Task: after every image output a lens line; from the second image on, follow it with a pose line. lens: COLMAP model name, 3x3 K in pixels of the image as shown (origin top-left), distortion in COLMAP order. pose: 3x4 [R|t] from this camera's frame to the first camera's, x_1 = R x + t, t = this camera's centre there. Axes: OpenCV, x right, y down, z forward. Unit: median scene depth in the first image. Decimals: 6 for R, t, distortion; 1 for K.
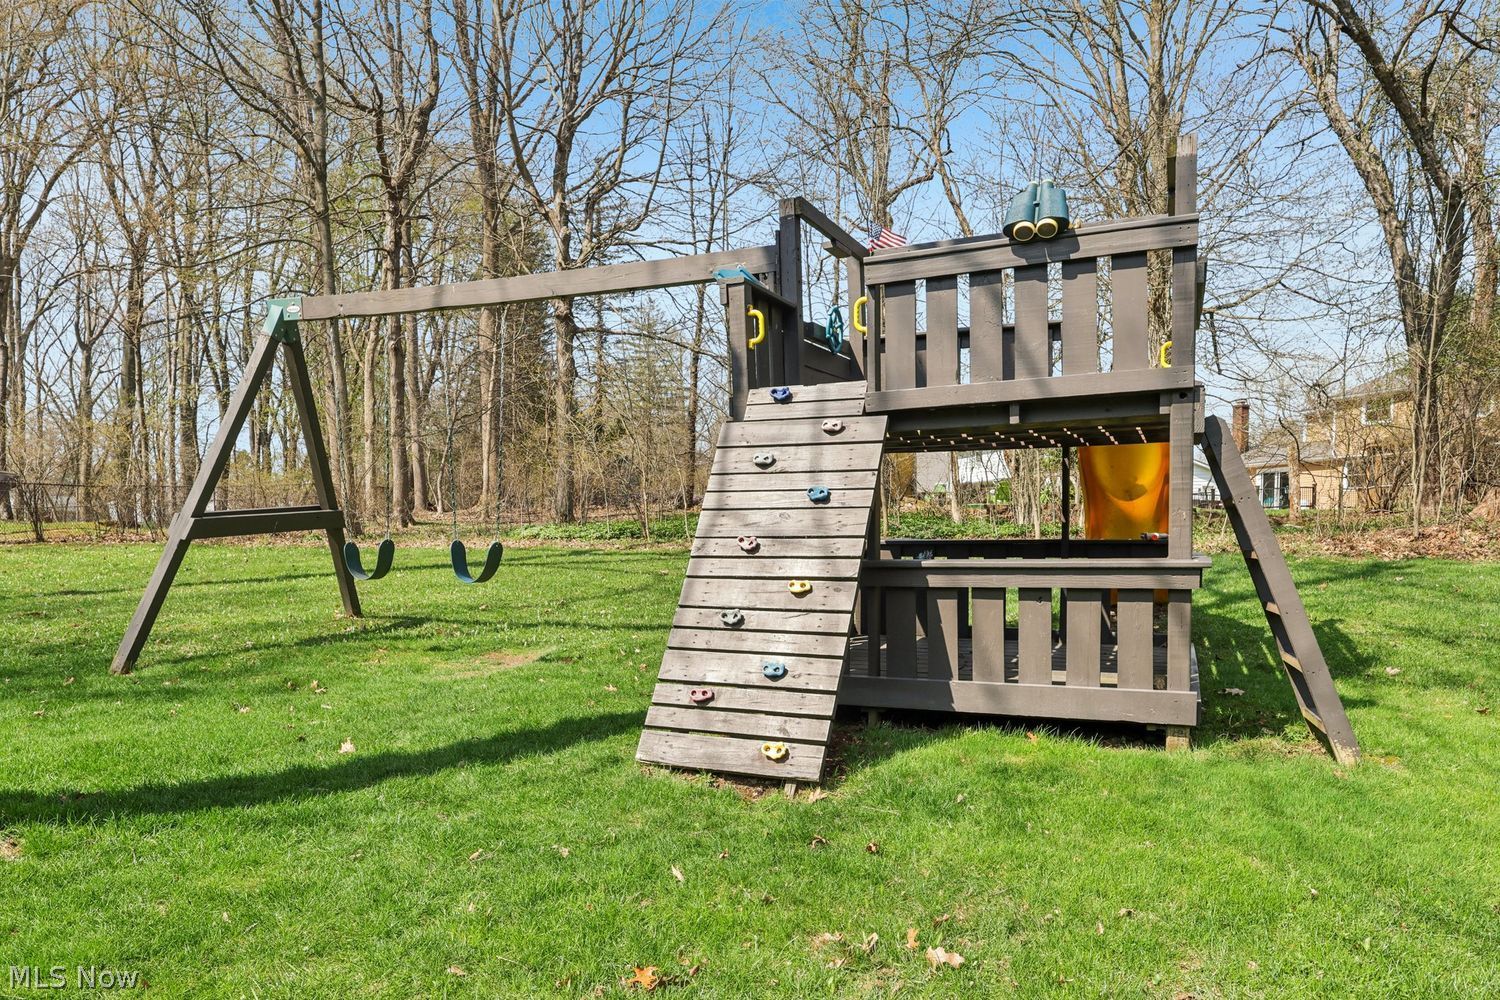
lens RADIAL K [[1016.4, 0, 750.0], [0, 1016.4, 500.0], [0, 0, 1]] dist [0.003566, 0.001075]
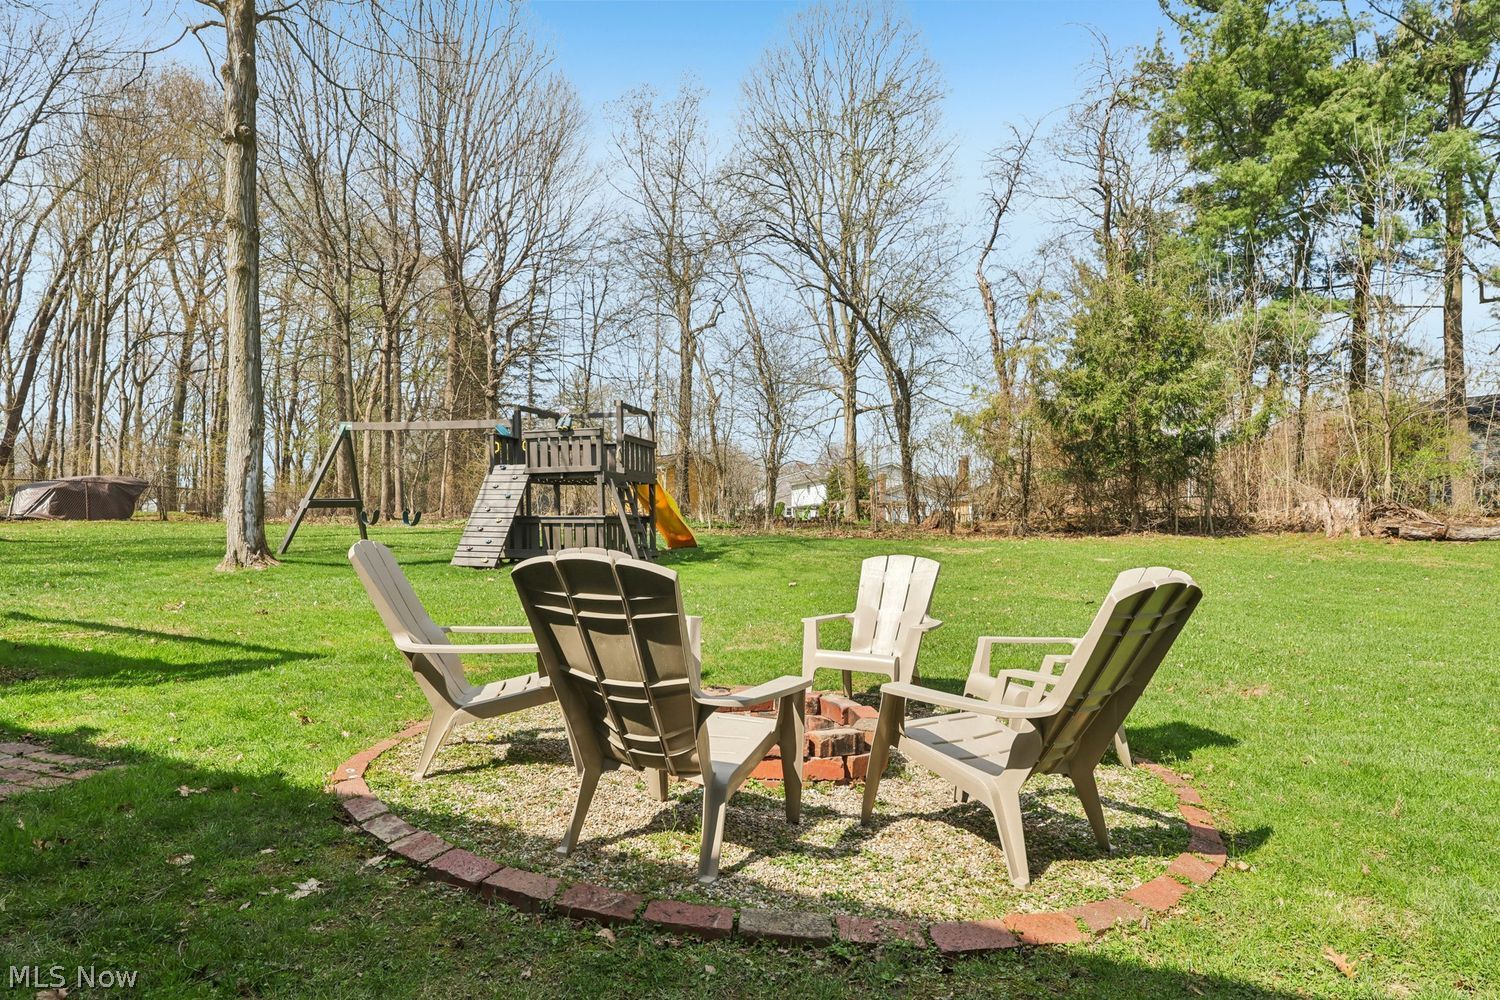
lens RADIAL K [[783.7, 0, 750.0], [0, 783.7, 500.0], [0, 0, 1]] dist [0.010162, -0.000436]
pose [[0.994256, 0.028855, 0.103068, 0.285968], [-0.026556, 0.999369, -0.023606, 0.023384], [-0.103684, 0.020733, 0.994394, -0.840152]]
